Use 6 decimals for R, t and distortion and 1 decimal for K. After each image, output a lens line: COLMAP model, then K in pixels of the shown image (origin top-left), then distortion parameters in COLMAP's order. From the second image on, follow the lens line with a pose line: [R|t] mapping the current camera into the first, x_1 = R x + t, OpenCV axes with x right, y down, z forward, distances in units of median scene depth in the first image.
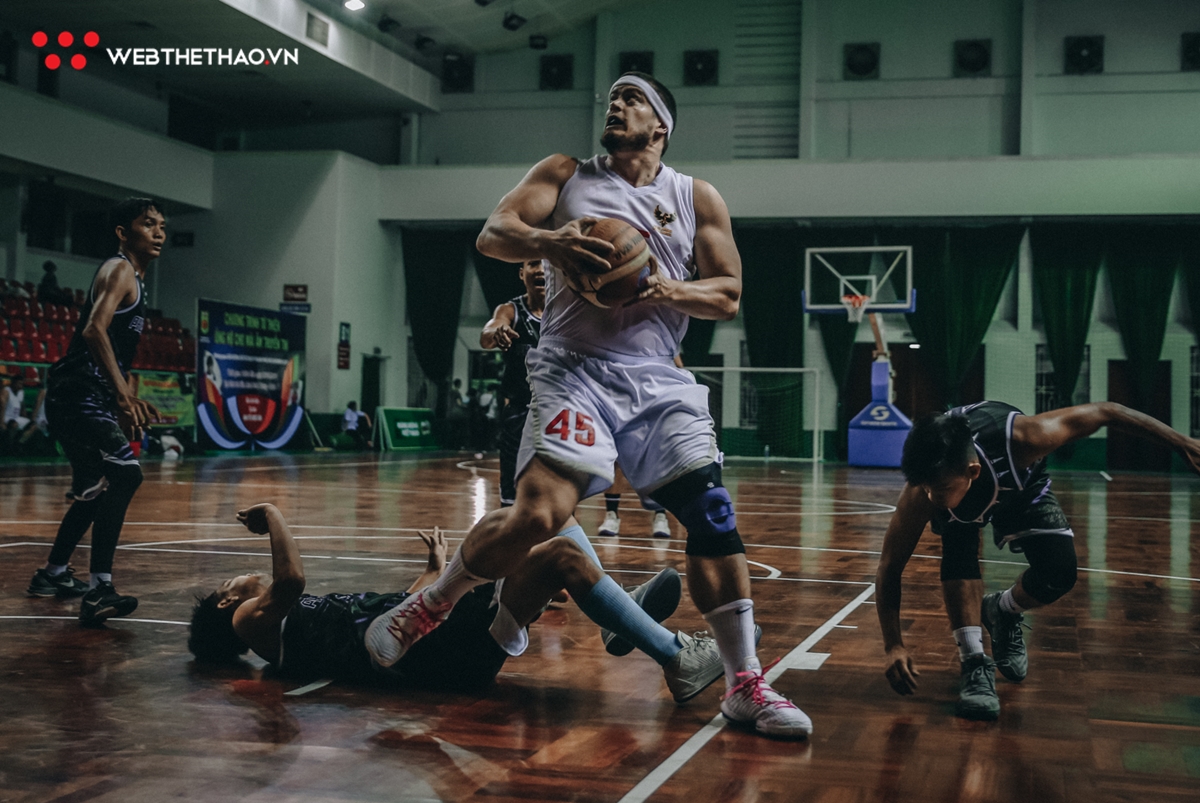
lens RADIAL K [[1709.0, 0, 603.8], [0, 1709.0, 316.4], [0, 0, 1]] dist [0.007870, 0.026276]
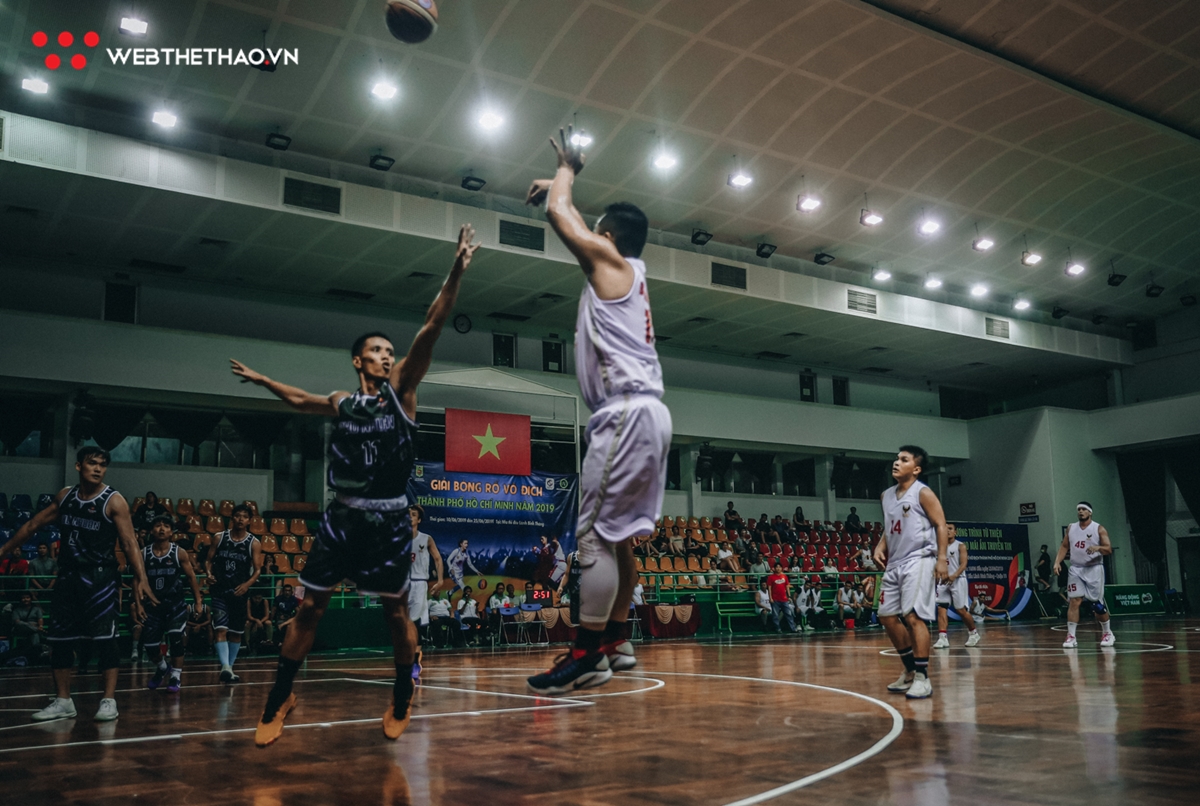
lens RADIAL K [[1137.0, 0, 652.5], [0, 1137.0, 431.3], [0, 0, 1]] dist [-0.029159, 0.030487]
pose [[0.768564, -0.147164, -0.622617, 0.189636], [0.088146, 0.988261, -0.124781, 0.013594], [0.633672, 0.041021, 0.772514, 0.069311]]
